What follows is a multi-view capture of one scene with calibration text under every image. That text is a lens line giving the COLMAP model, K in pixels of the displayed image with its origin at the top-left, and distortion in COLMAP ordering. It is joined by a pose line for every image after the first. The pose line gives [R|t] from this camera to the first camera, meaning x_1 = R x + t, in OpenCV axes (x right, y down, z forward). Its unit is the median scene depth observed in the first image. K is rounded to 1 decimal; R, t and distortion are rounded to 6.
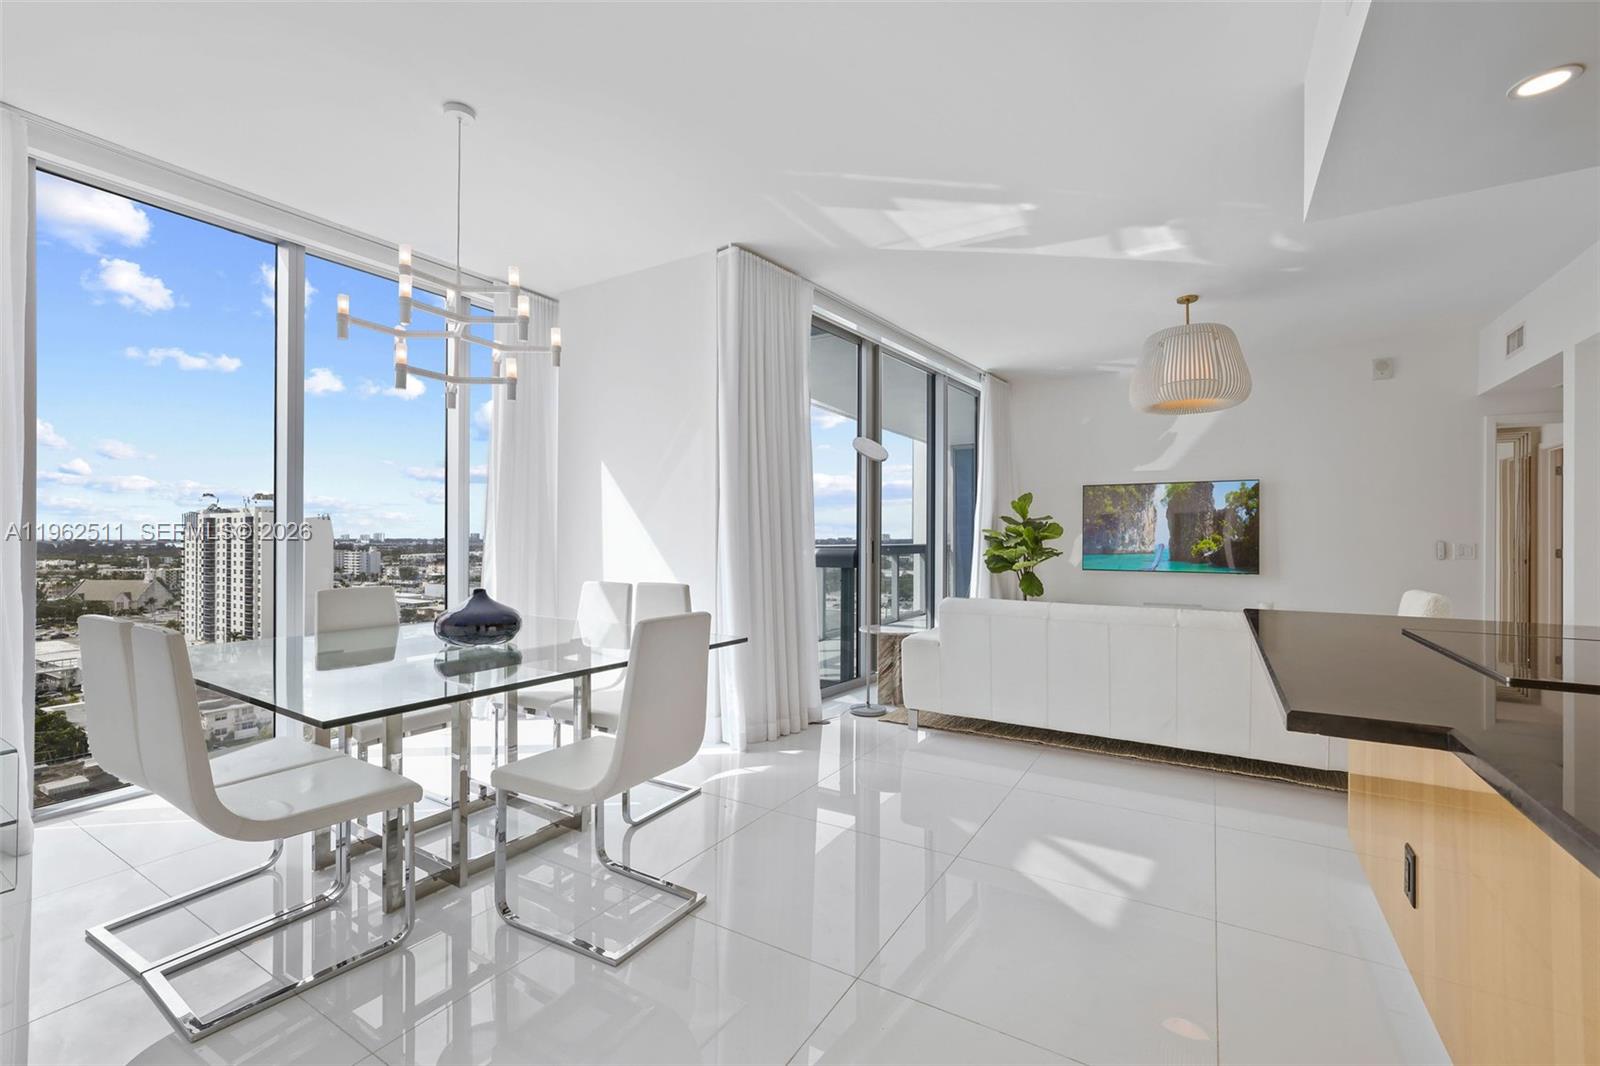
lens RADIAL K [[679.3, 0, 800.0], [0, 679.3, 533.0], [0, 0, 1]] dist [0.001605, 0.000416]
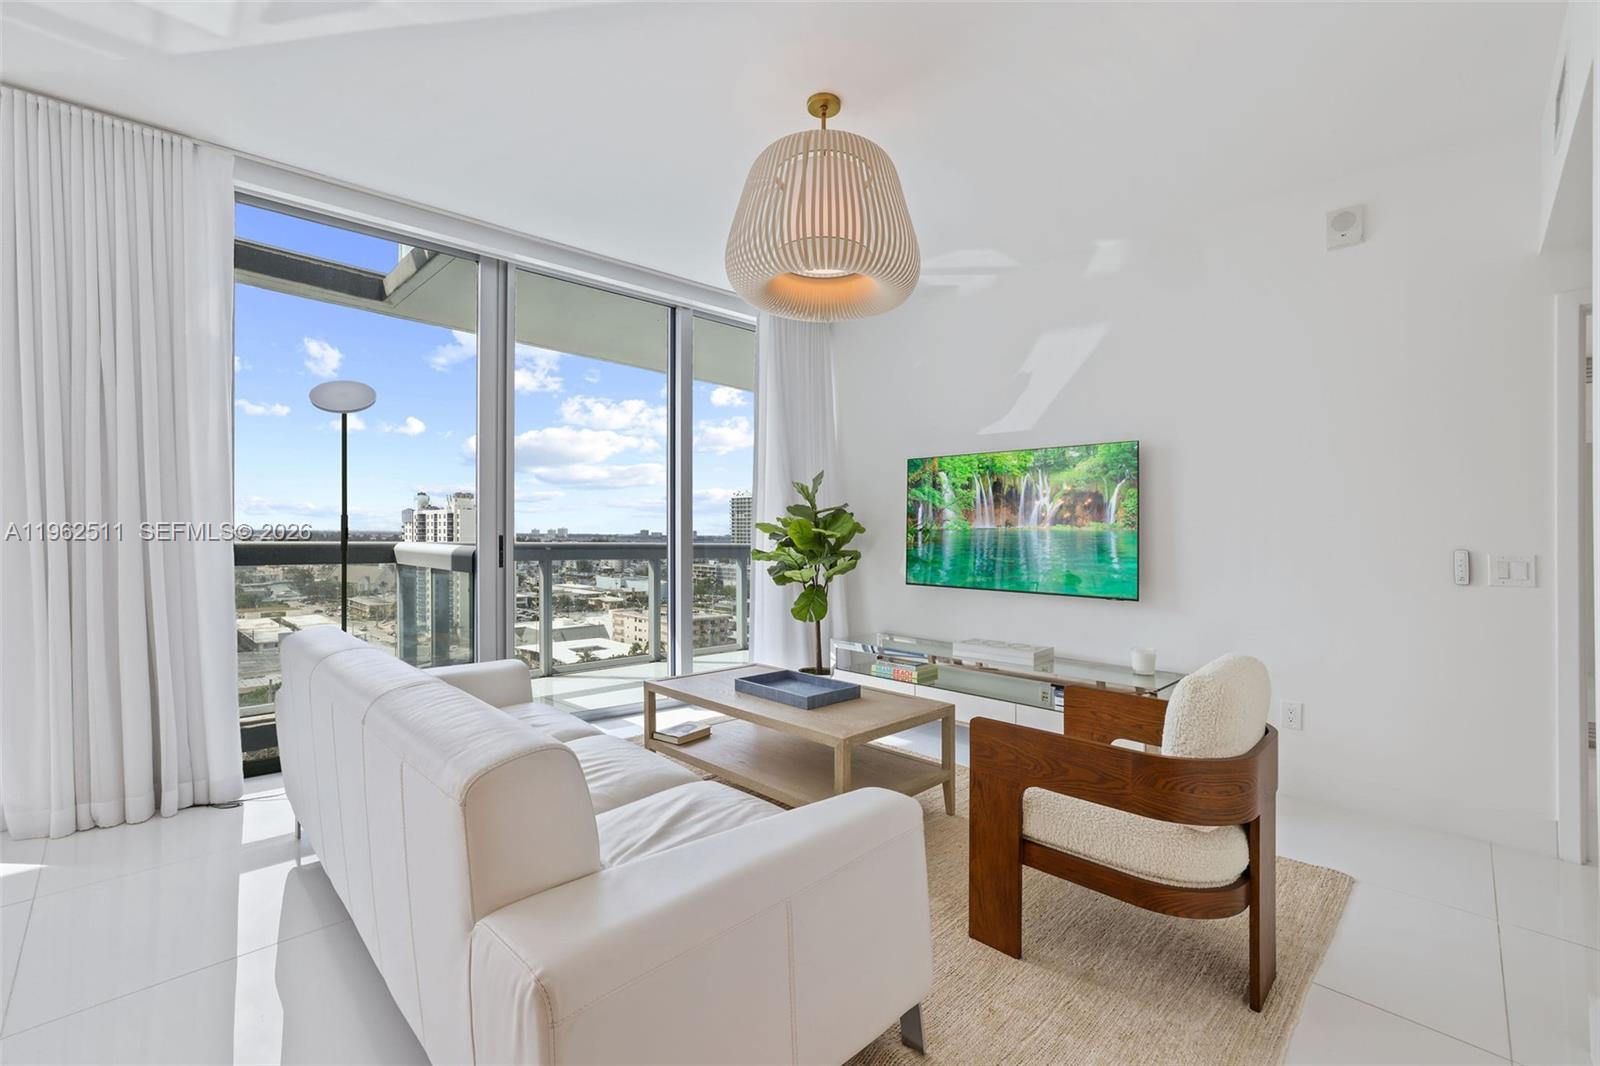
lens RADIAL K [[691.5, 0, 792.1], [0, 691.5, 488.2], [0, 0, 1]] dist [-0.032141, 0.000282]
pose [[0.970345, -0.008530, -0.241572, 0.488769], [-0.006345, 0.998134, -0.060729, 0.004996], [0.241639, 0.060461, 0.968481, 0.333898]]
